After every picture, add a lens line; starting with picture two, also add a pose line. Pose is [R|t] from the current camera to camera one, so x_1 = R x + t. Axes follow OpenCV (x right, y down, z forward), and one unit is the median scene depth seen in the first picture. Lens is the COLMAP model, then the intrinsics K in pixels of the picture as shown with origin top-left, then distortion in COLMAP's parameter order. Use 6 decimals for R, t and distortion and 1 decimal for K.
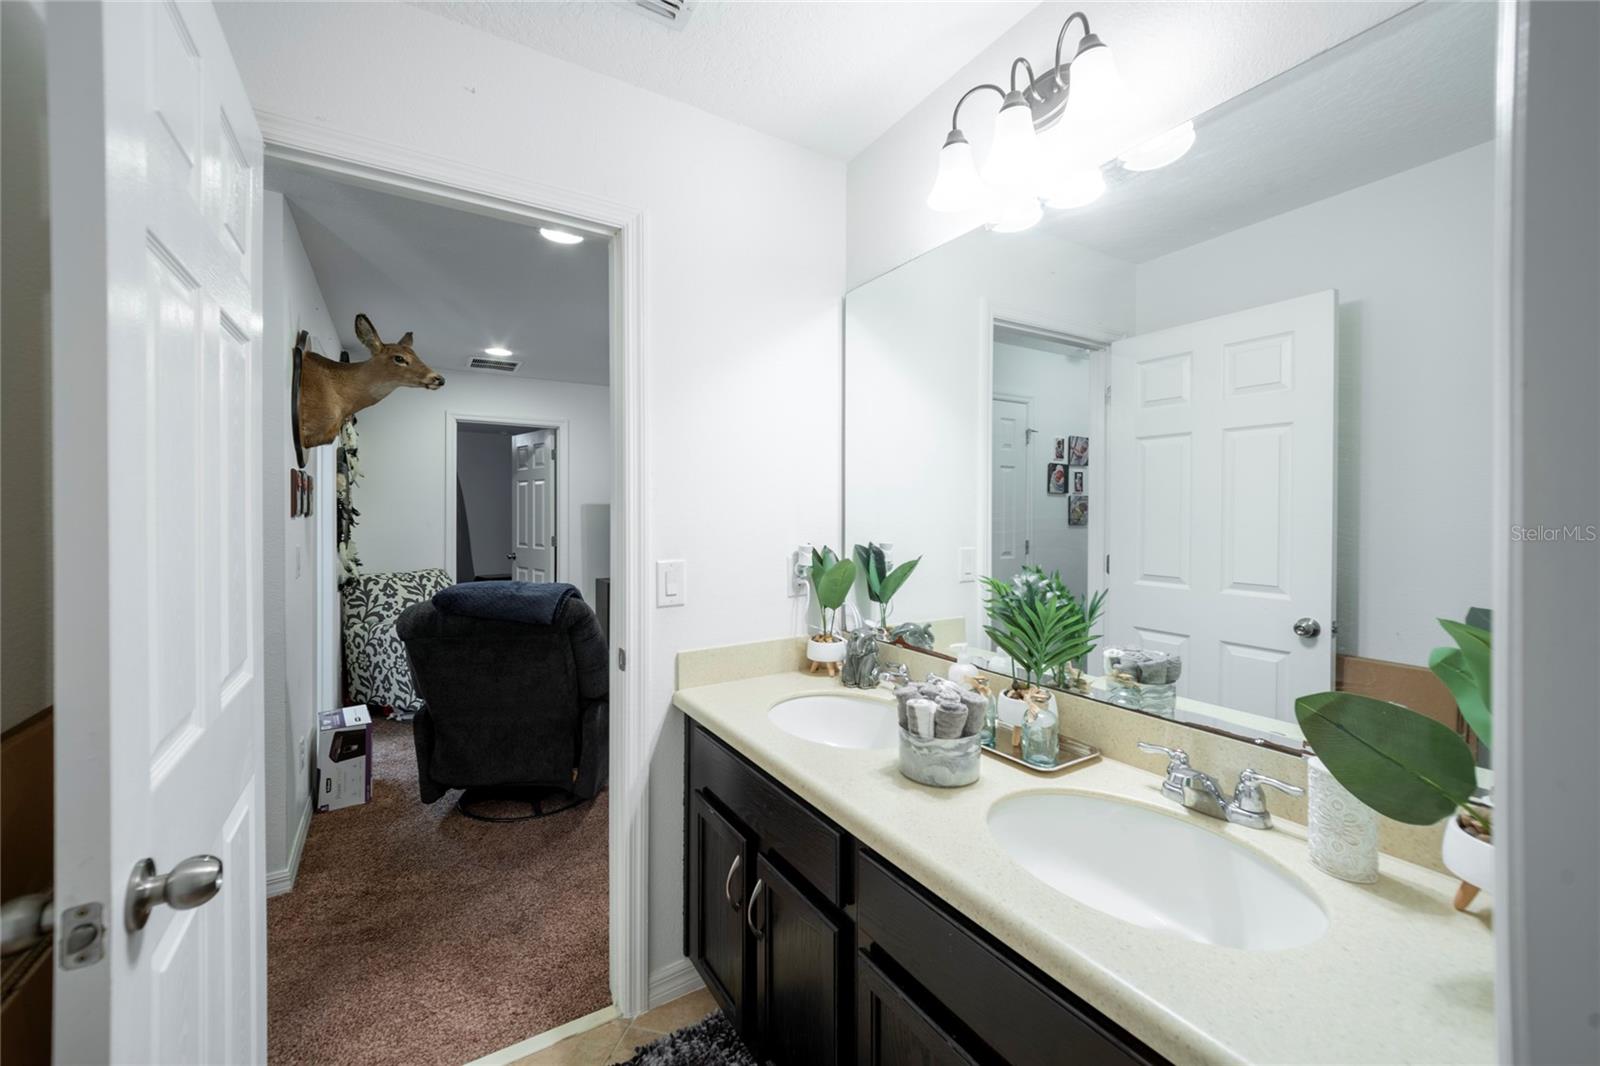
lens RADIAL K [[617.7, 0, 774.8], [0, 617.7, 515.0], [0, 0, 1]] dist [0.002225, -0.001072]
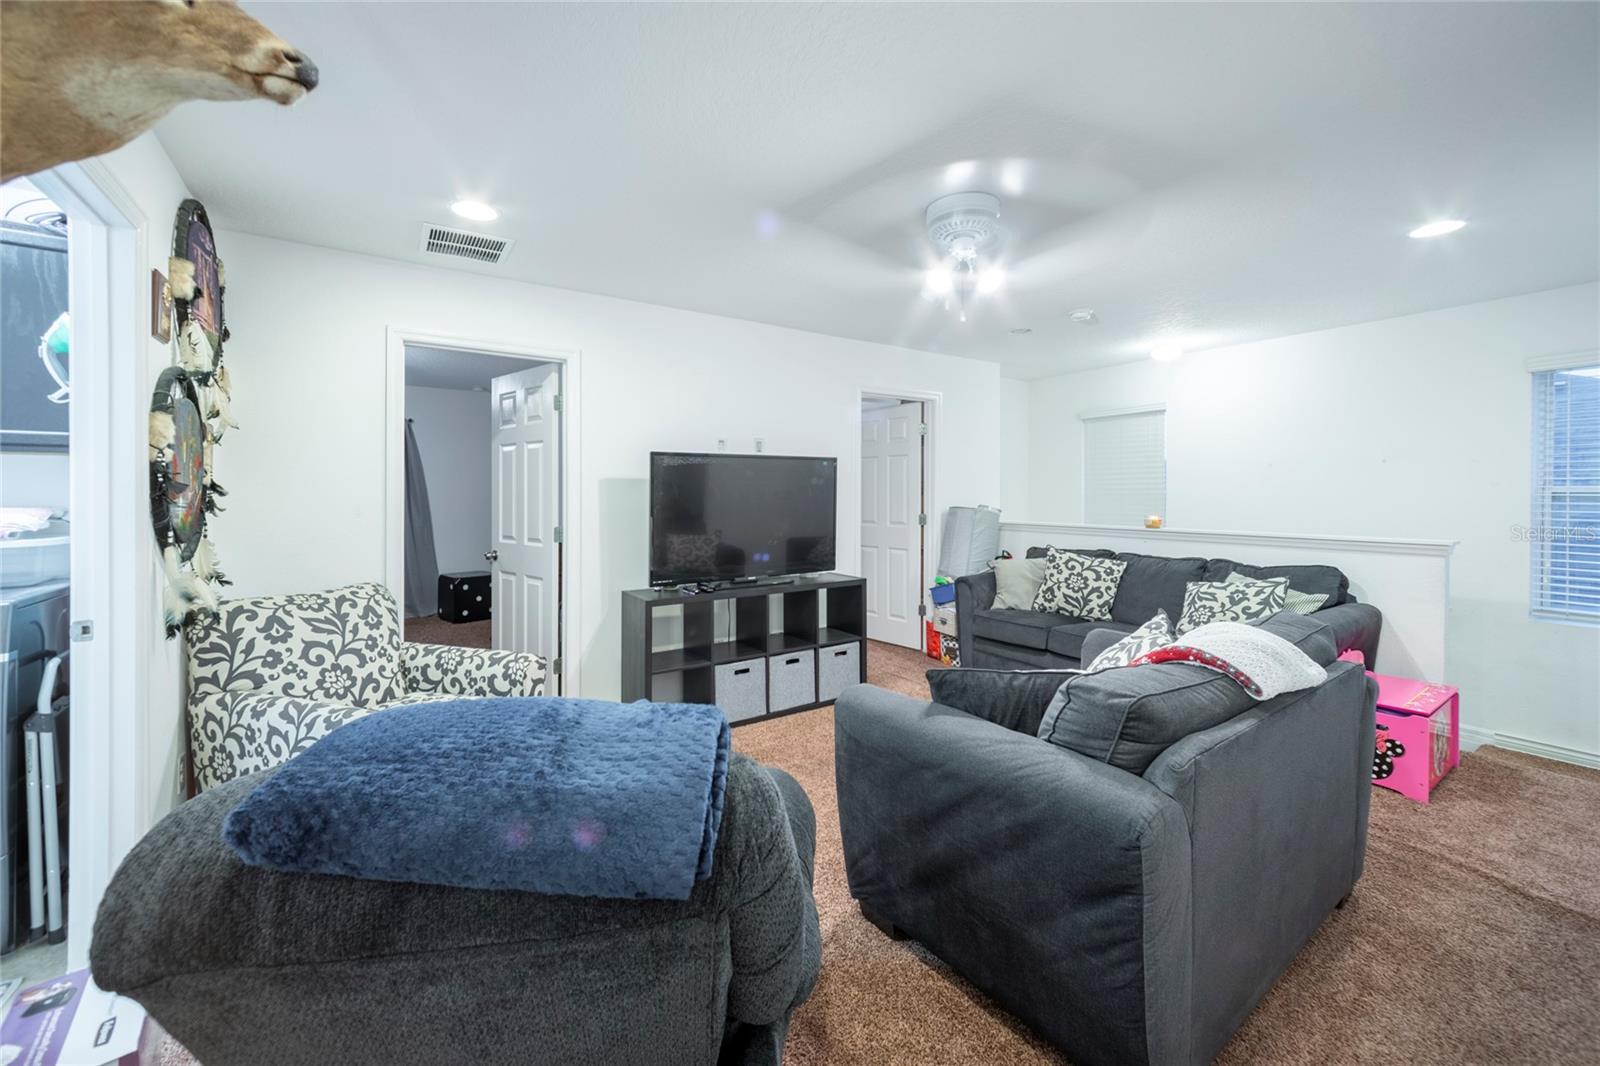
lens RADIAL K [[617.7, 0, 763.8], [0, 617.7, 494.6], [0, 0, 1]] dist [0.002225, -0.001072]
pose [[0.999656, 0.001801, 0.026154, -0.203263], [-0.001816, 0.999998, 0.000527, -0.000714], [-0.026153, -0.000575, 0.999658, 0.440015]]
